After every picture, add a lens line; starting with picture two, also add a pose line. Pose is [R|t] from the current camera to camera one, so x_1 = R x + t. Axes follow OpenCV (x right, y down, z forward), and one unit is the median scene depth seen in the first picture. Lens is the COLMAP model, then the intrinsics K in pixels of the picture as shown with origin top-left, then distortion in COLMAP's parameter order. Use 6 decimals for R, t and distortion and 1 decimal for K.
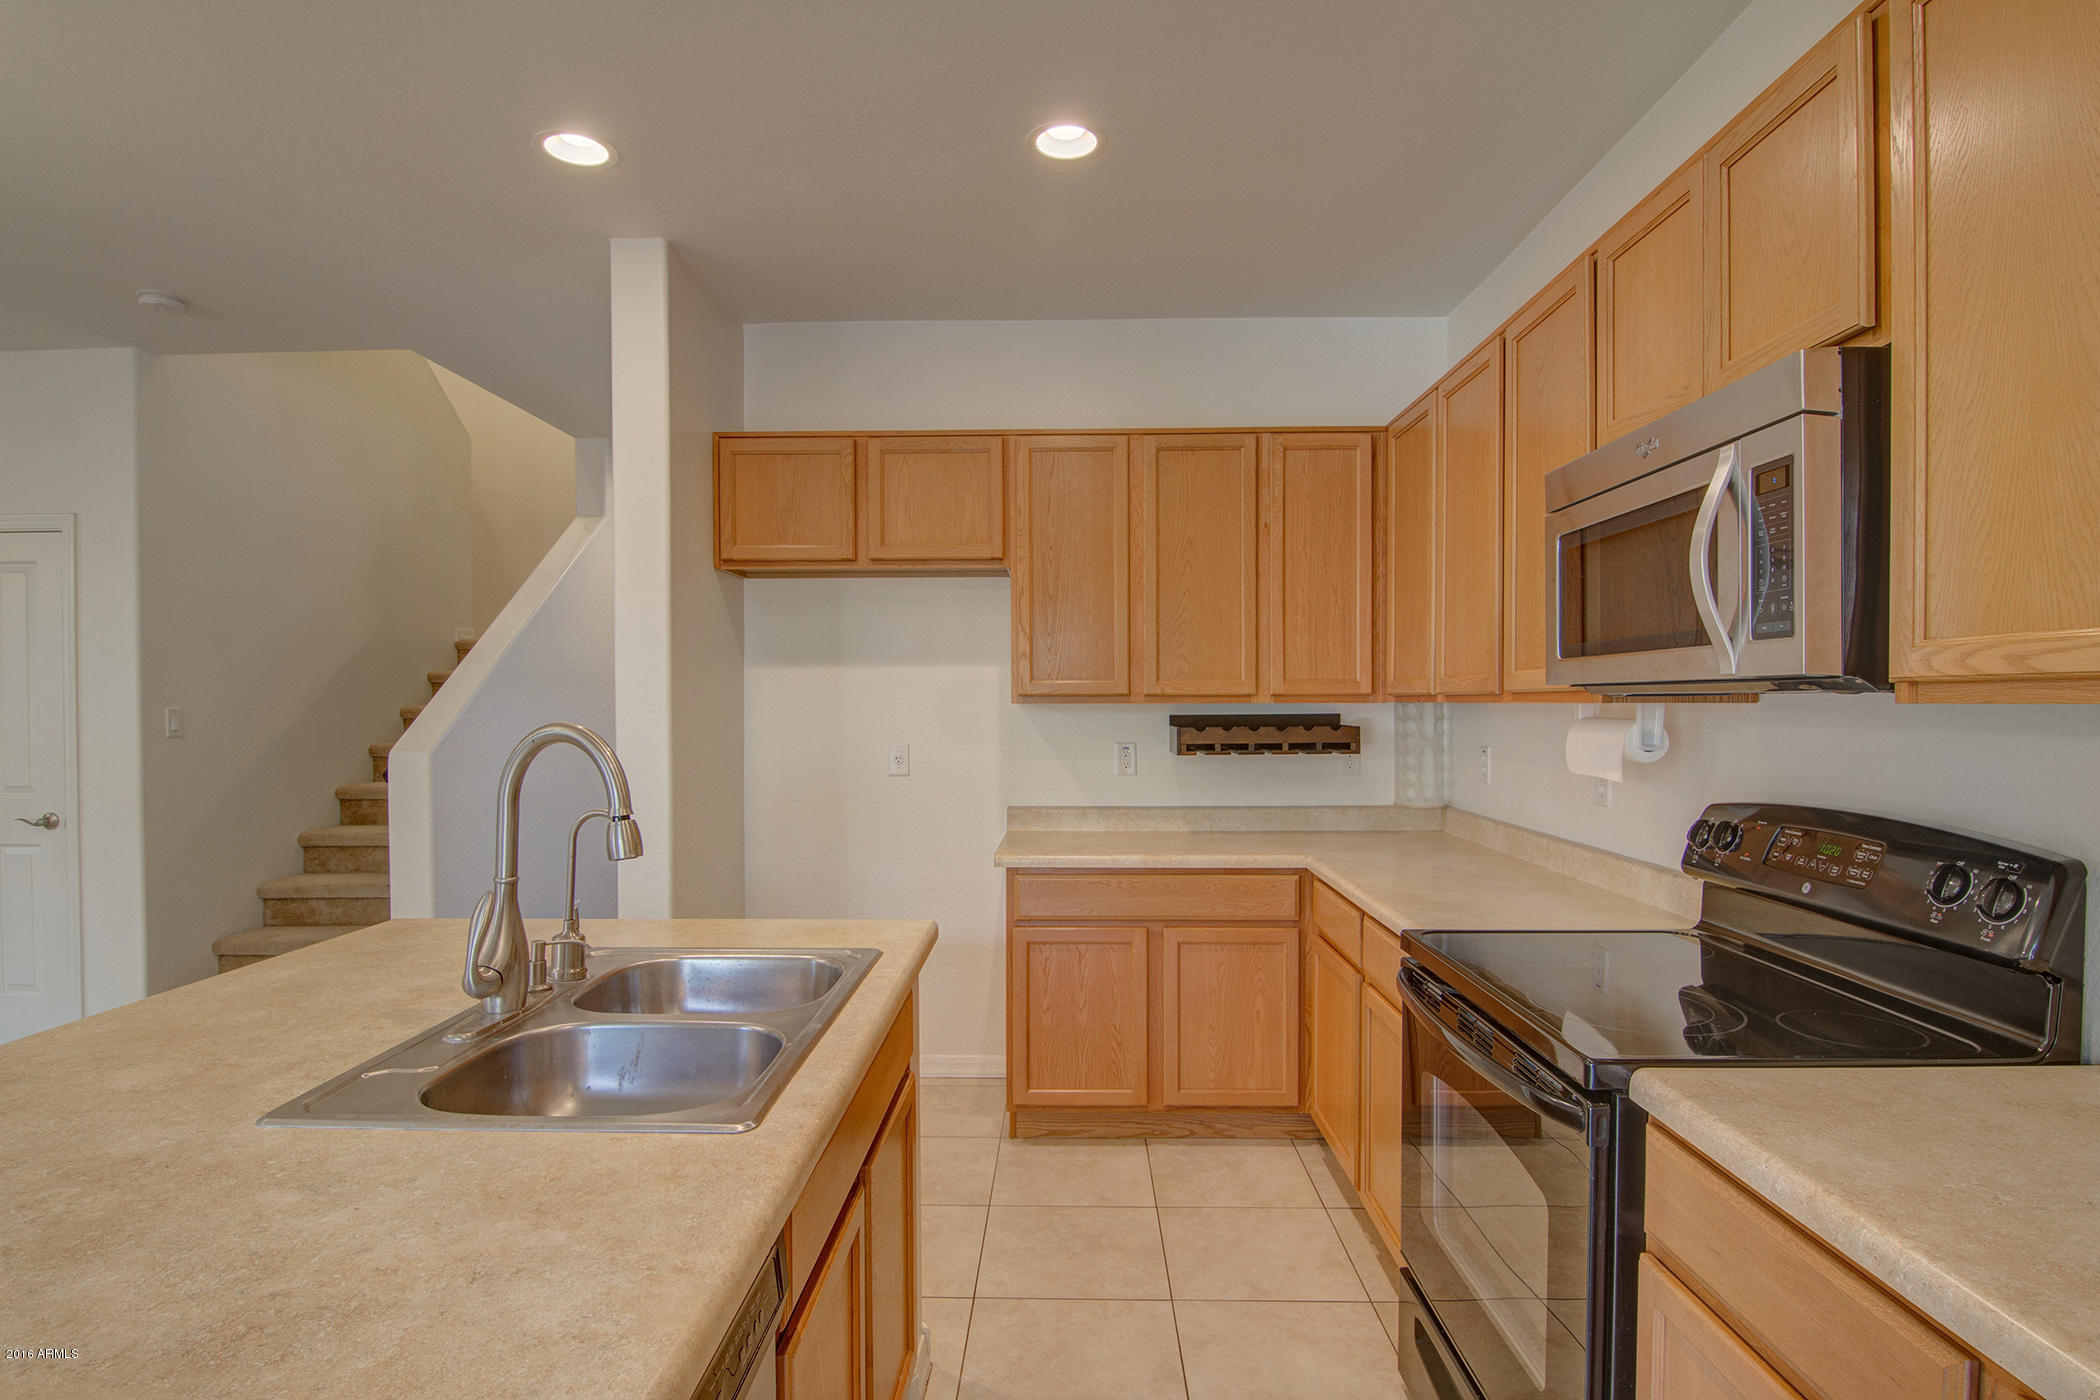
lens RADIAL K [[1069.4, 0, 1043.8], [0, 1069.4, 713.8], [0, 0, 1]] dist [-0.000969, -0.015666]
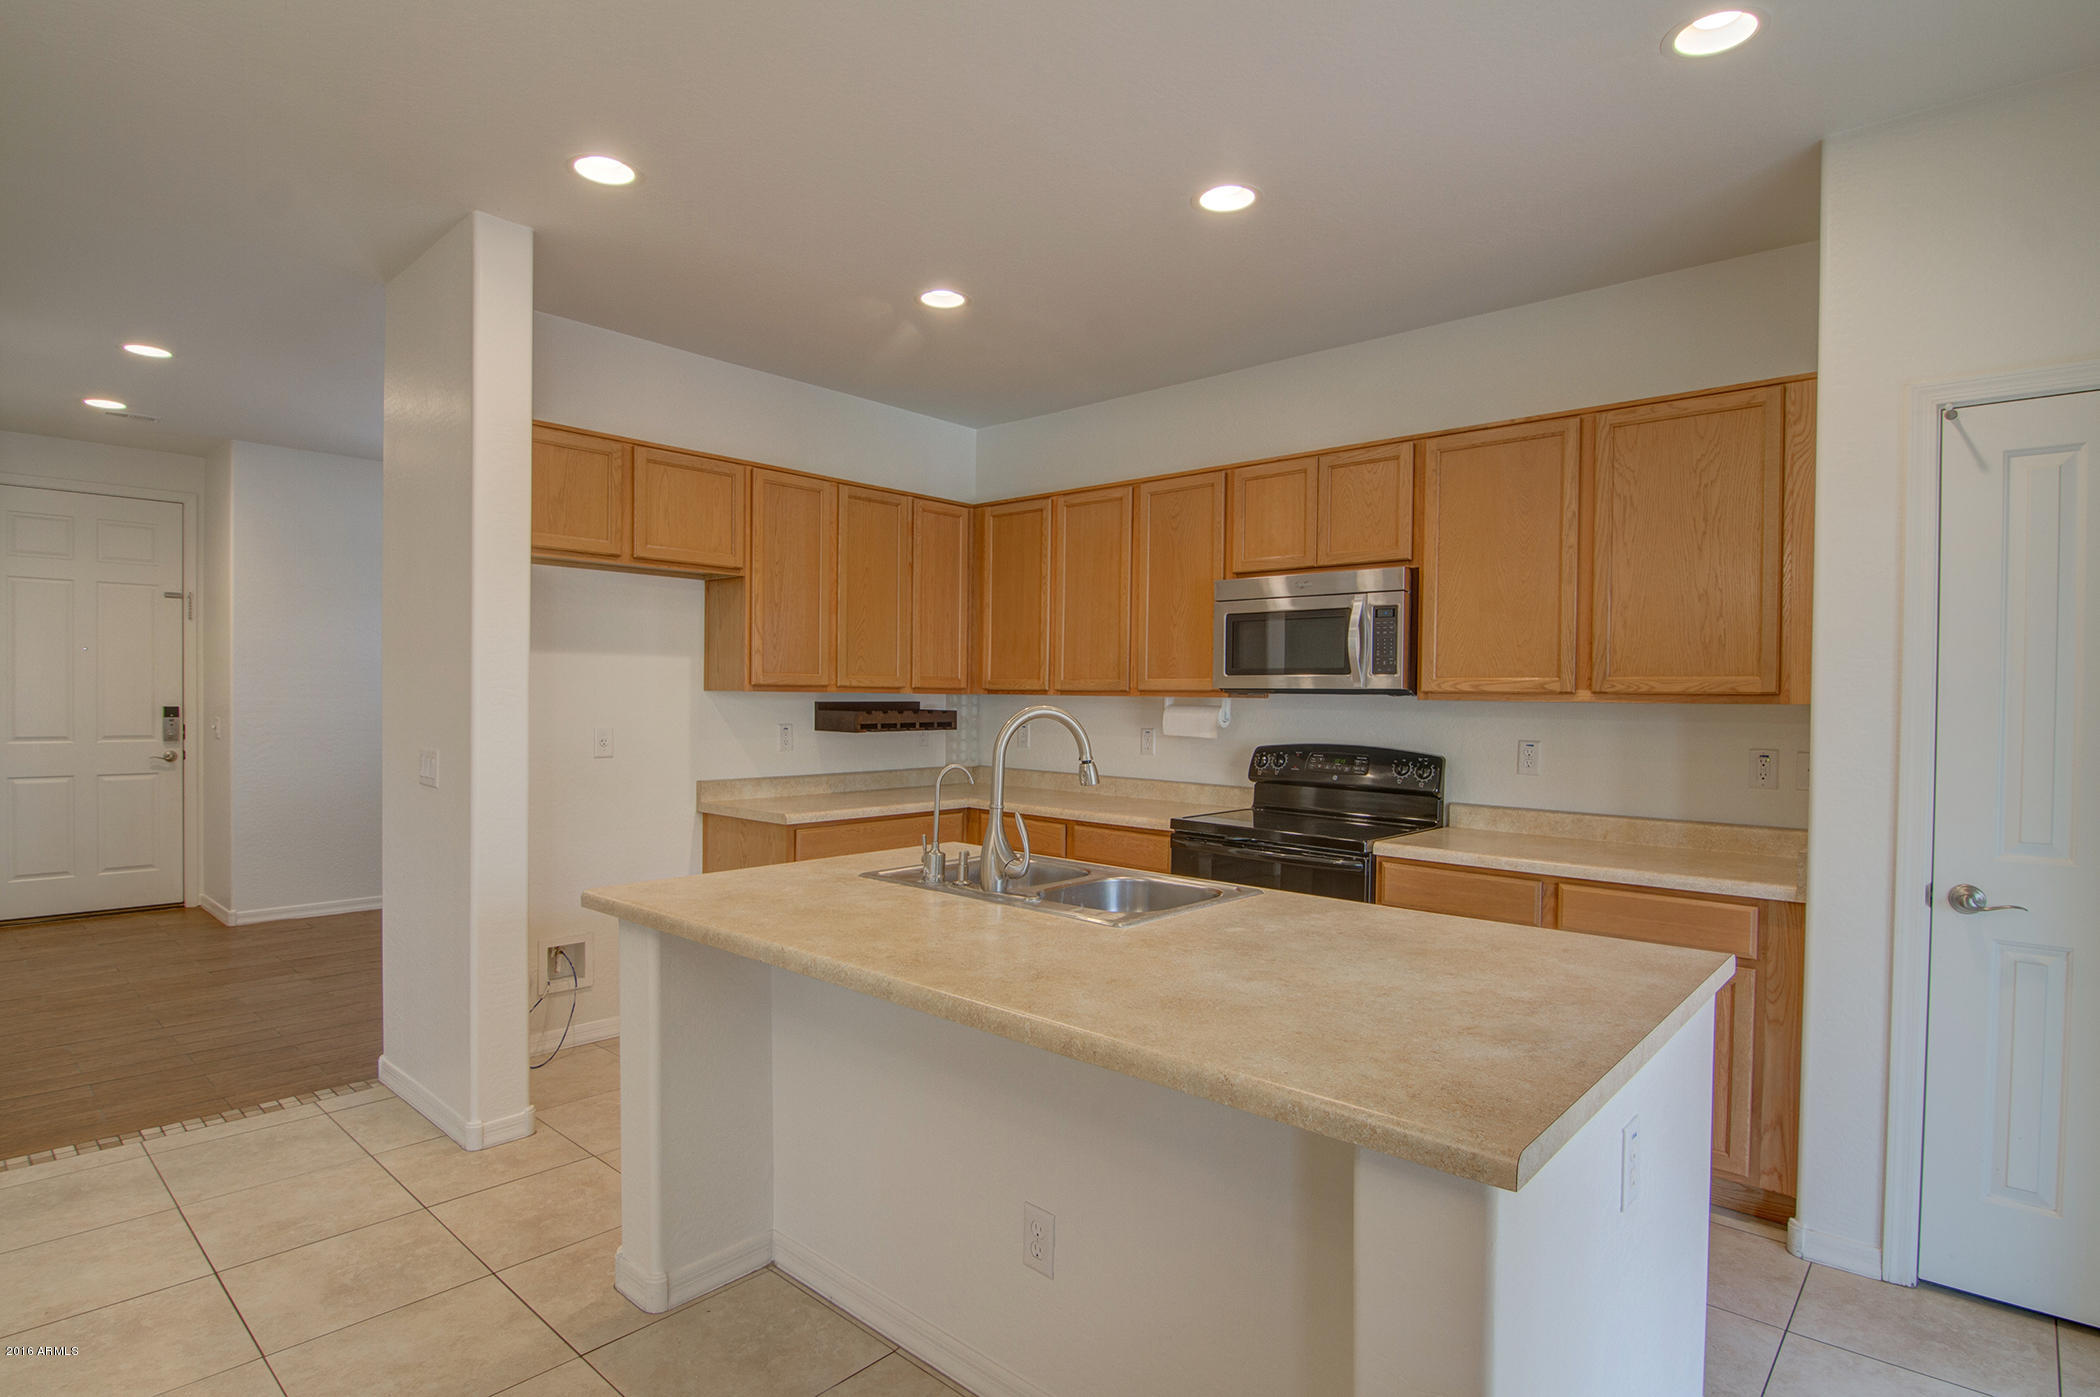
lens RADIAL K [[1069.4, 0, 1043.8], [0, 1069.4, 712.3], [0, 0, 1]] dist [-0.000969, -0.015666]
pose [[0.654552, -0.001786, 0.756015, -1.387553], [-0.006037, 0.999953, 0.007590, 0.005136], [-0.755993, -0.009532, 0.654510, -0.053458]]
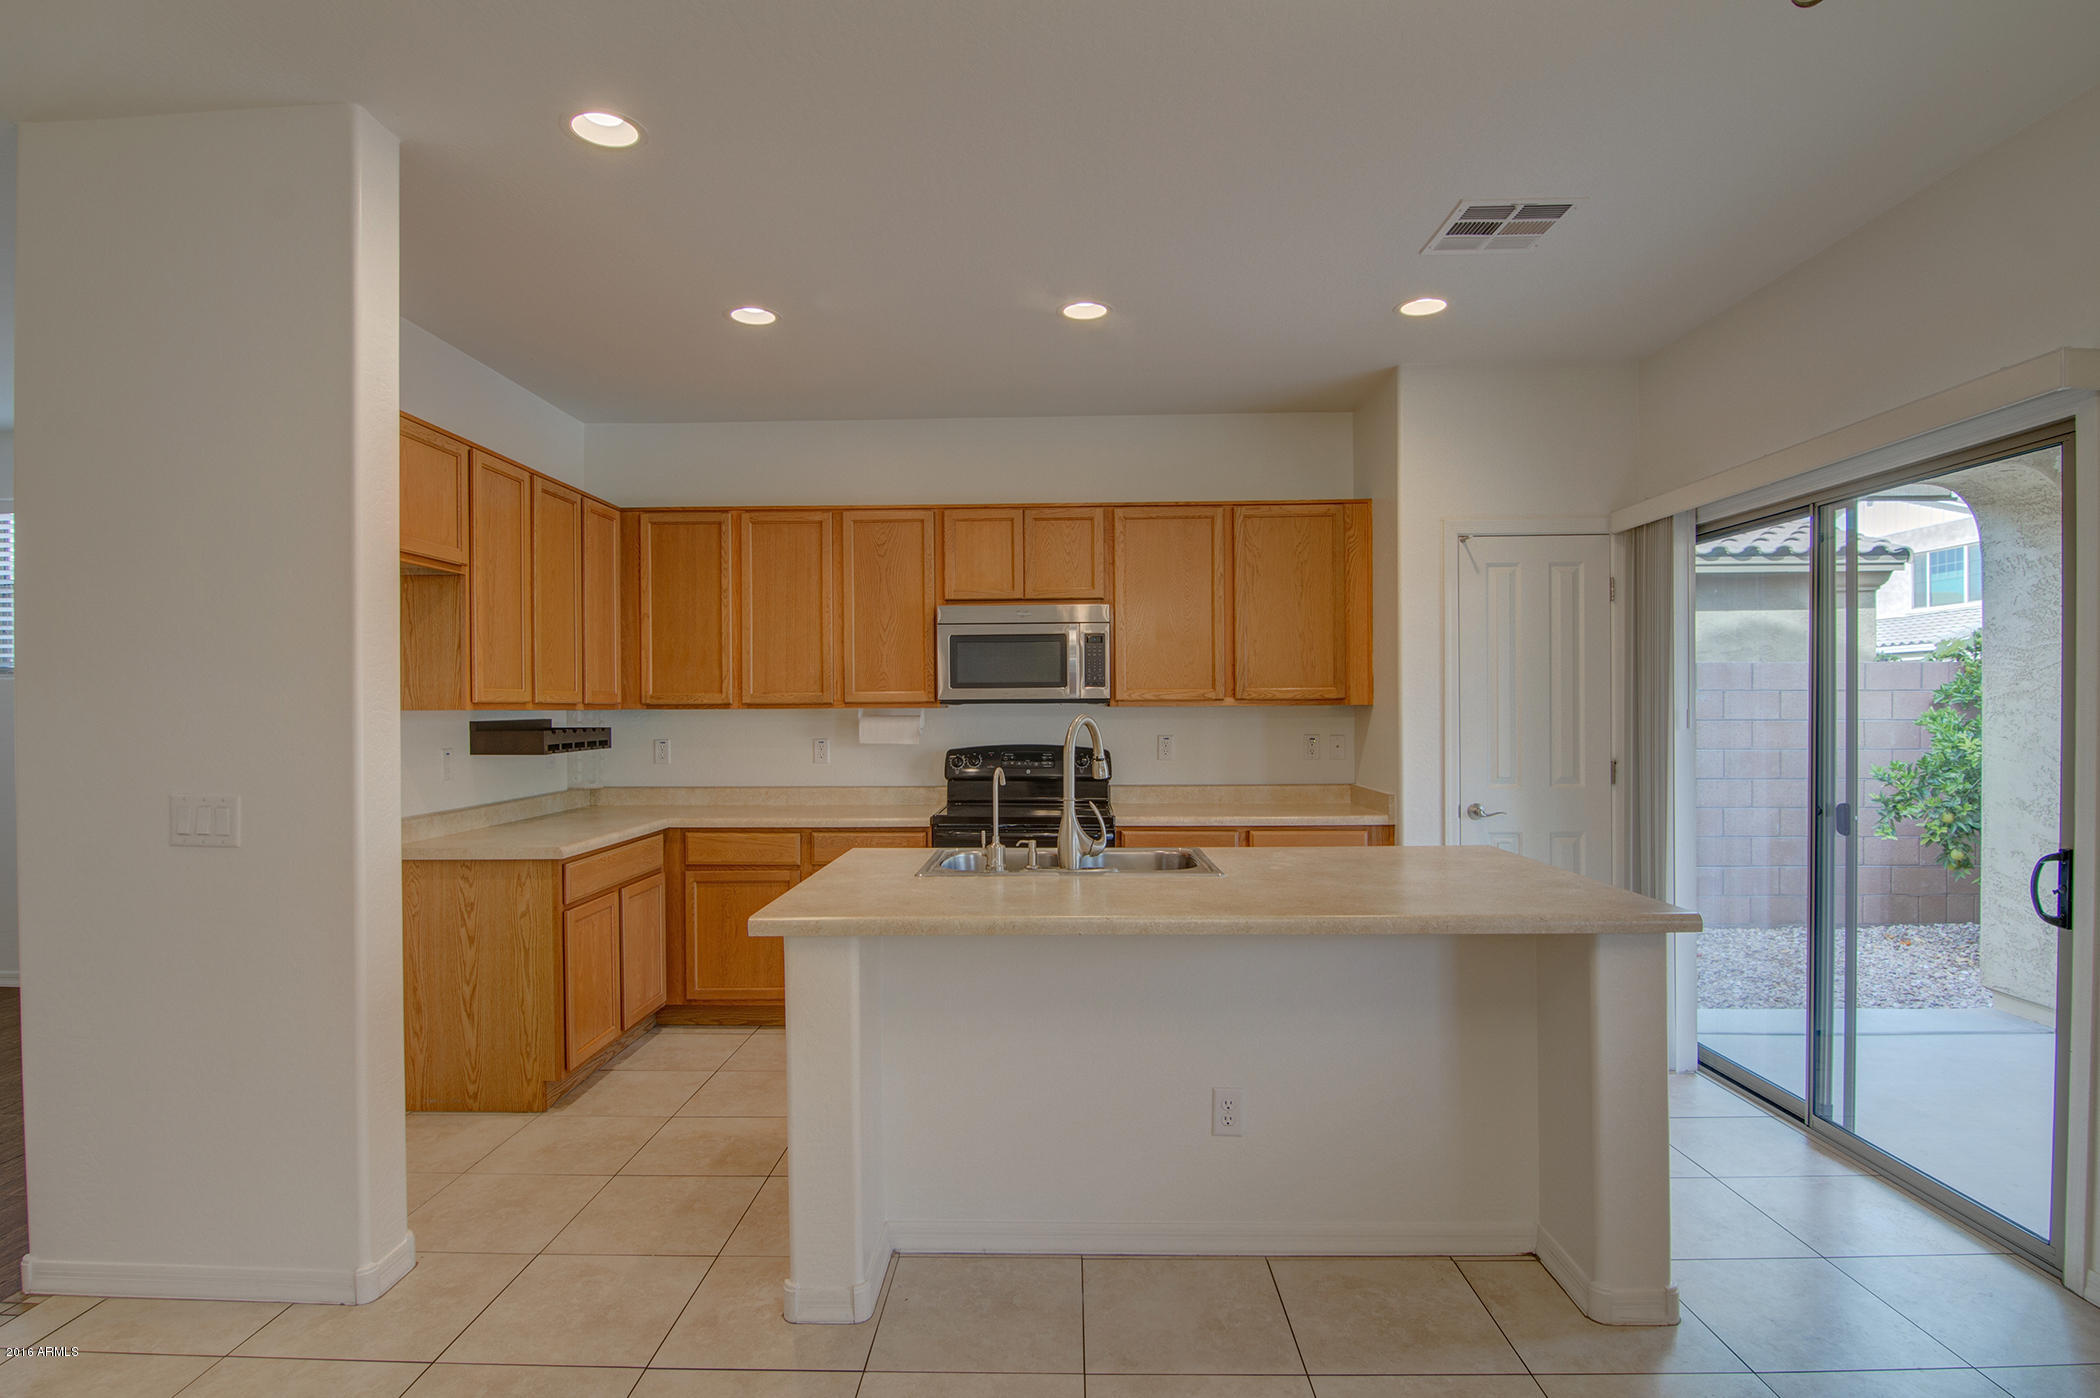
lens RADIAL K [[1069.4, 0, 1043.8], [0, 1069.4, 712.8], [0, 0, 1]] dist [-0.000969, -0.015666]
pose [[0.000629, -0.002071, 0.999998, -2.018930], [0.016700, 0.999858, 0.002061, -0.000333], [-0.999860, 0.016699, 0.000664, 0.887853]]
